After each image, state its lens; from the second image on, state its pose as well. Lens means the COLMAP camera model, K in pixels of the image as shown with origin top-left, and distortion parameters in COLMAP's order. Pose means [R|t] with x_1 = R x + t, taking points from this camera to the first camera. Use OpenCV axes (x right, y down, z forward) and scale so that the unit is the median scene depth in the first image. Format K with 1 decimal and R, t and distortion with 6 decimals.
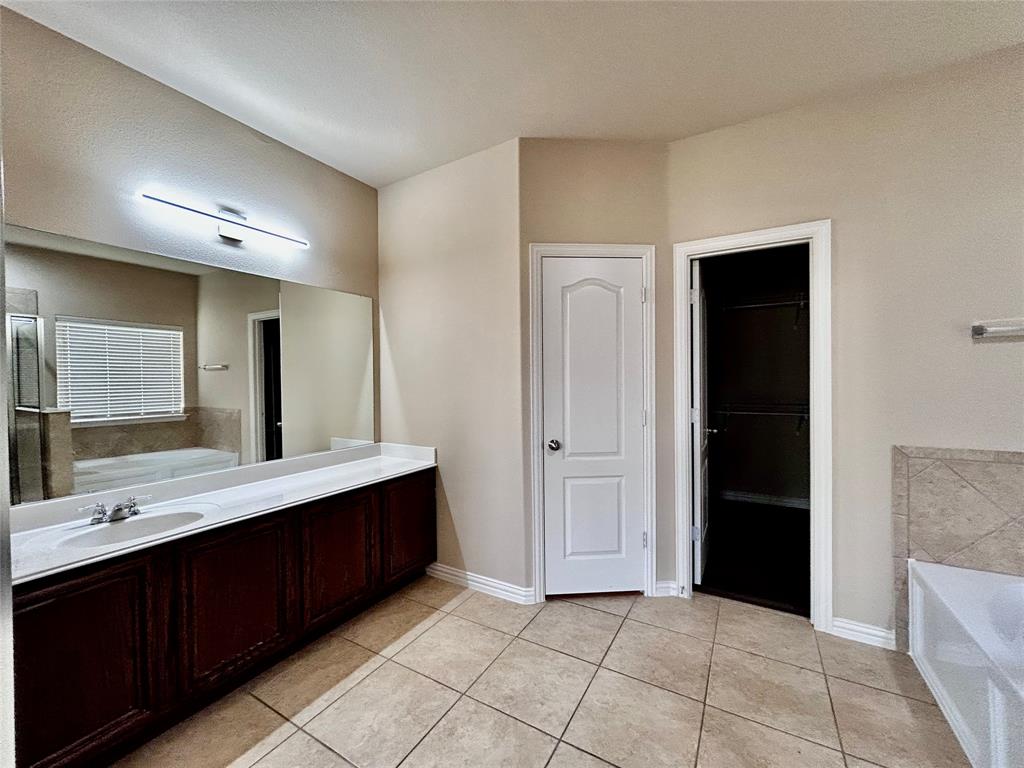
lens RADIAL K [[411.7, 0, 512.0], [0, 411.7, 384.0], [0, 0, 1]] dist [-0.001533, -0.000041]
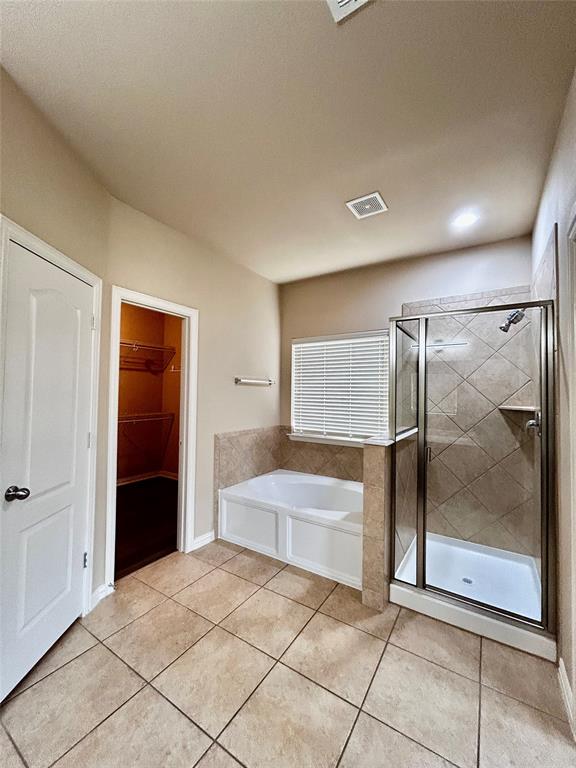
lens RADIAL K [[308.8, 0, 288.0], [0, 308.8, 384.0], [0, 0, 1]] dist [-0.001533, -0.000041]
pose [[0.037556, 0.040879, 0.998458, -0.554576], [0.001784, 0.999159, -0.040974, -0.032074], [-0.999293, 0.003320, 0.037452, 0.591150]]
